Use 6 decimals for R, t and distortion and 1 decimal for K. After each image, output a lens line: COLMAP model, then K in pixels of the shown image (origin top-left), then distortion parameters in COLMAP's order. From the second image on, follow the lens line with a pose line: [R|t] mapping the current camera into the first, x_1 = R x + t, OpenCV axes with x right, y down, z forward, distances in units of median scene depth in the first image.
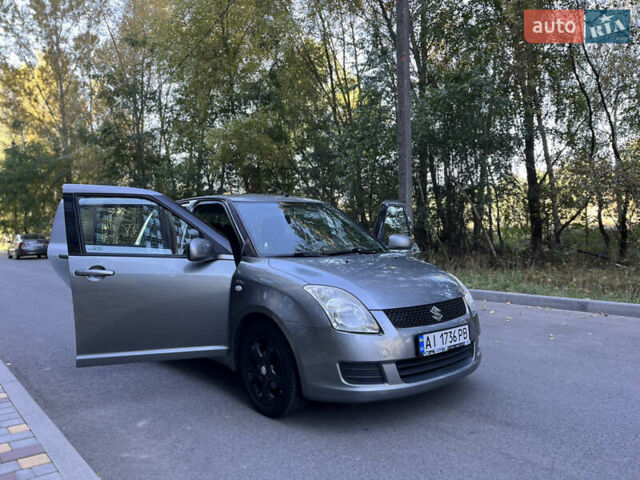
lens RADIAL K [[486.7, 0, 323.3], [0, 486.7, 243.3], [0, 0, 1]] dist [0.052269, -0.068922]
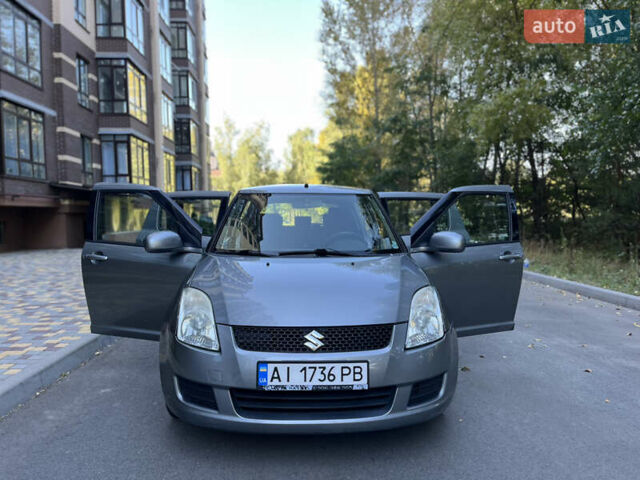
lens RADIAL K [[486.7, 0, 319.5], [0, 486.7, 244.2], [0, 0, 1]] dist [0.052269, -0.068922]
pose [[0.795812, 0.055313, -0.603012, 0.727903], [-0.031797, 0.998263, 0.049606, -0.050079], [0.604709, -0.020303, 0.796188, 0.405999]]
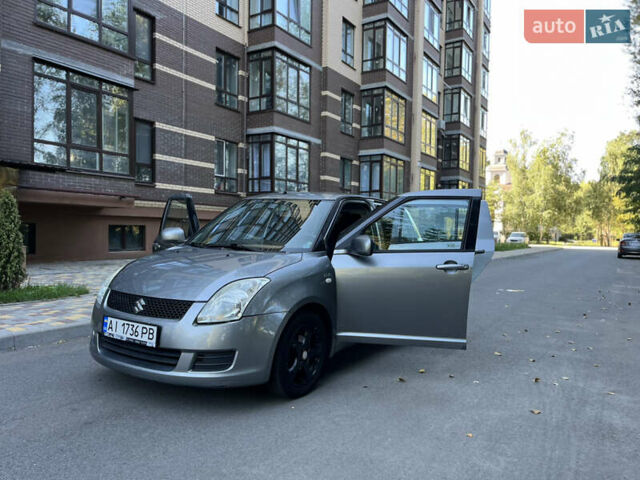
lens RADIAL K [[486.7, 0, 321.1], [0, 486.7, 244.2], [0, 0, 1]] dist [0.052269, -0.068922]
pose [[0.302393, 0.061388, -0.951205, 1.386737], [-0.057066, 0.997300, 0.046221, -0.059393], [0.951474, 0.040305, 0.305079, 1.089169]]
